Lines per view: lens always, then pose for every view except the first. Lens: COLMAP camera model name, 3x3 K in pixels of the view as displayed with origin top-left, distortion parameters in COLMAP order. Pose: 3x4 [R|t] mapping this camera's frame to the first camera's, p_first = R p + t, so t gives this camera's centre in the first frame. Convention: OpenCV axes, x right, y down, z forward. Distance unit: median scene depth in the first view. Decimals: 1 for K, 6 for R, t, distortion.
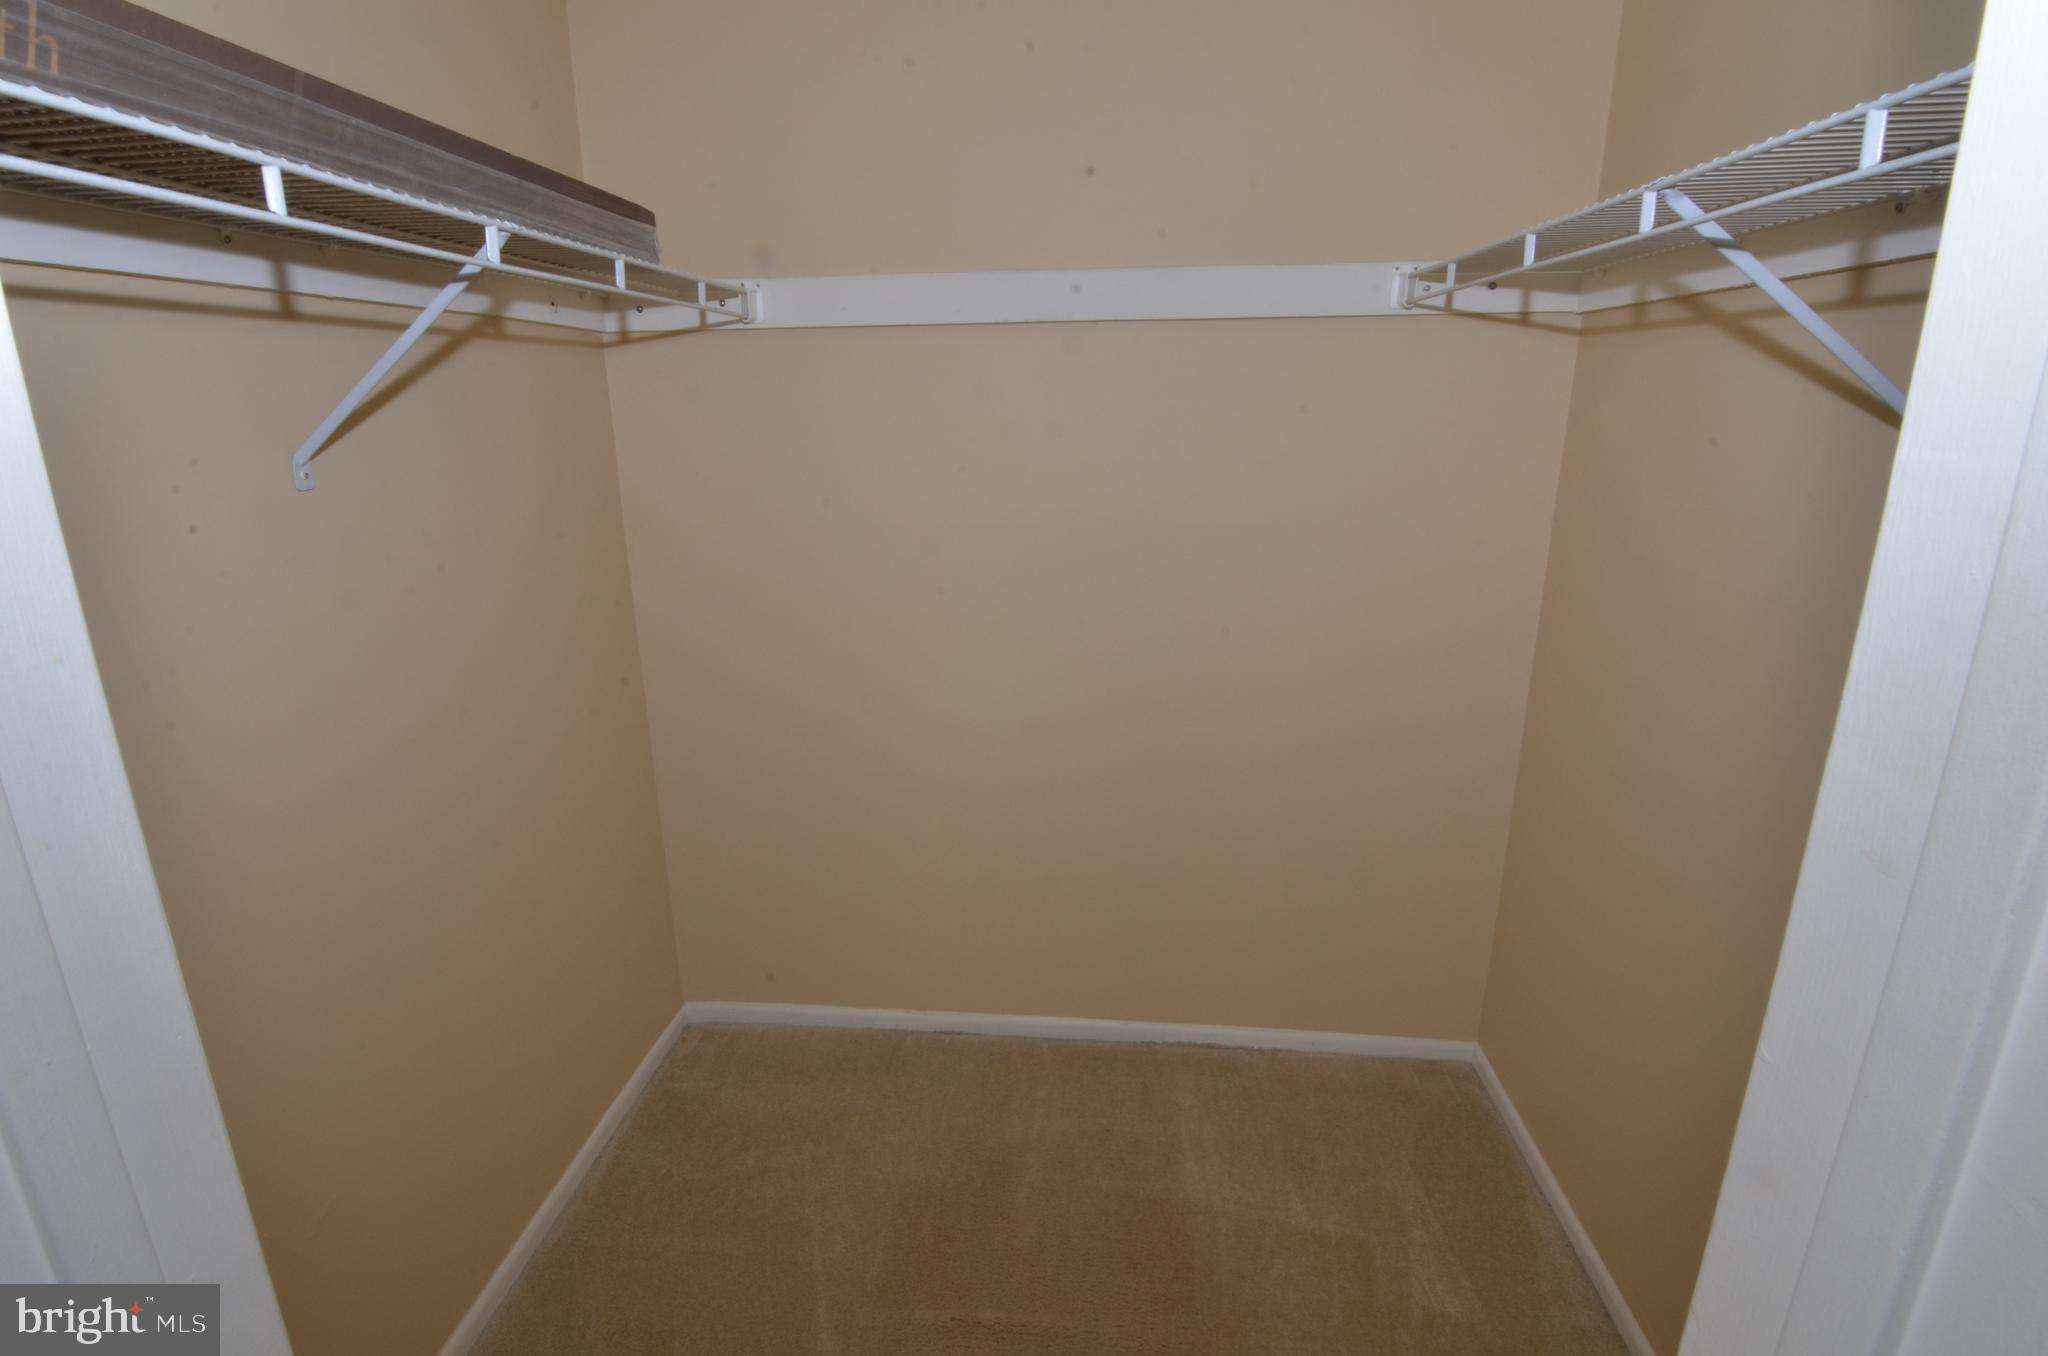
lens RADIAL K [[989.1, 0, 1002.8], [0, 989.1, 686.2], [0, 0, 1]] dist [-0.004996, -0.009381]
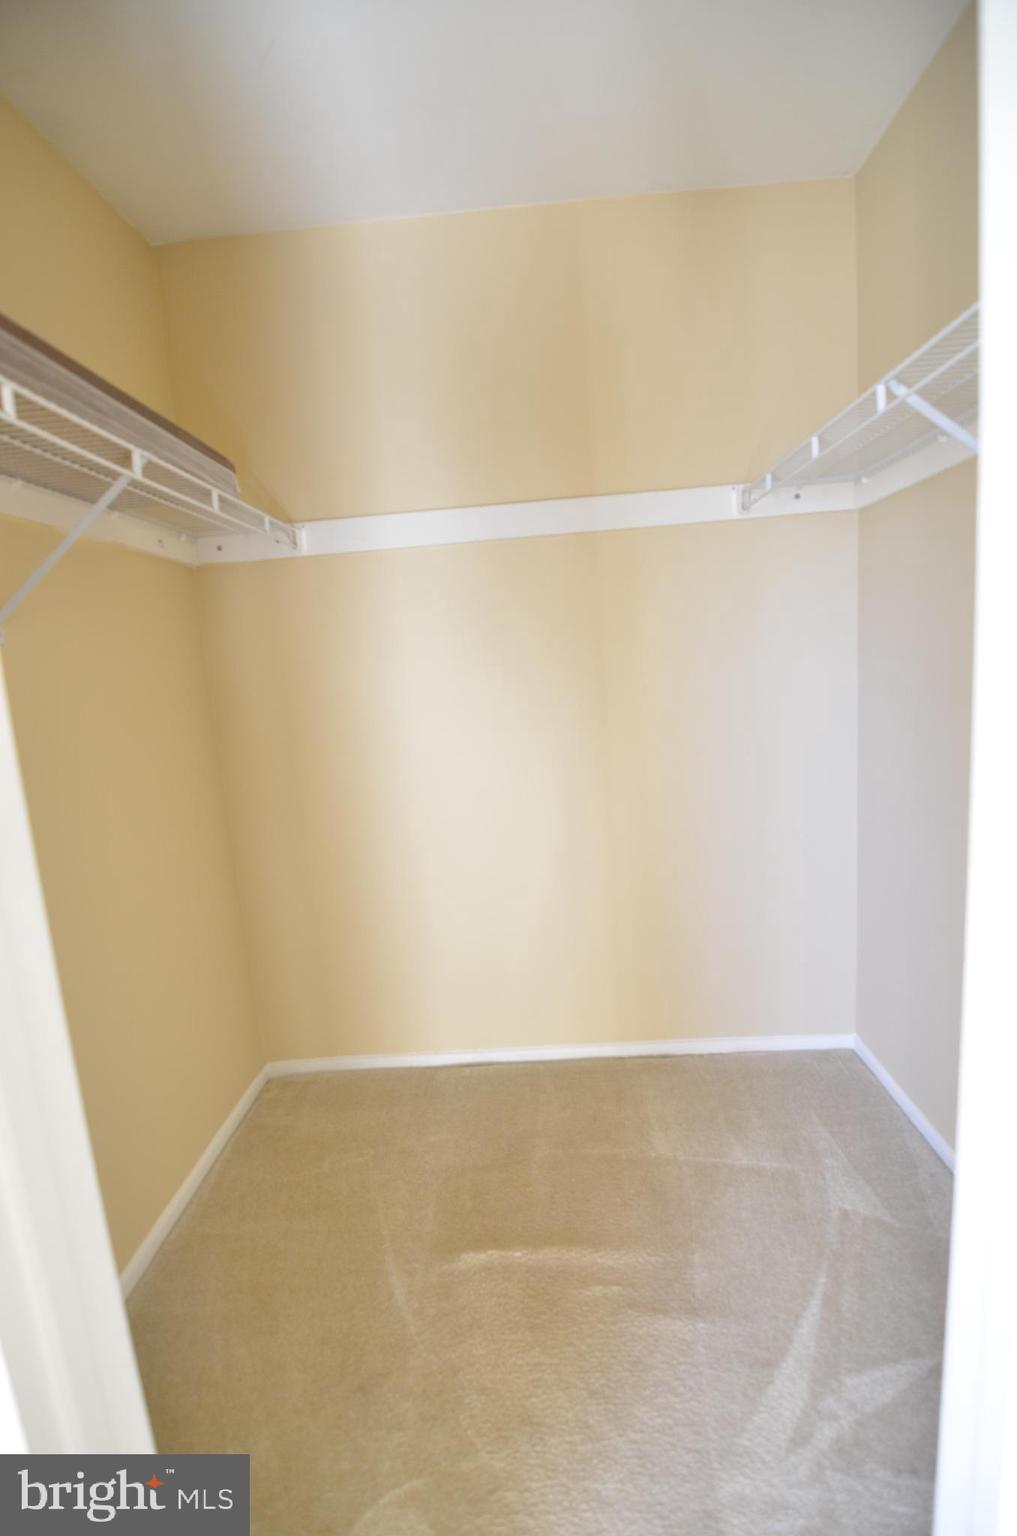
lens RADIAL K [[741.8, 0, 512.5], [0, 741.8, 785.6], [0, 0, 1]] dist [-0.004996, -0.009381]
pose [[0.996125, -0.071562, 0.051127, -0.025807], [0.077220, 0.989891, -0.118969, 0.131782], [-0.042097, 0.122456, 0.991581, -0.048637]]
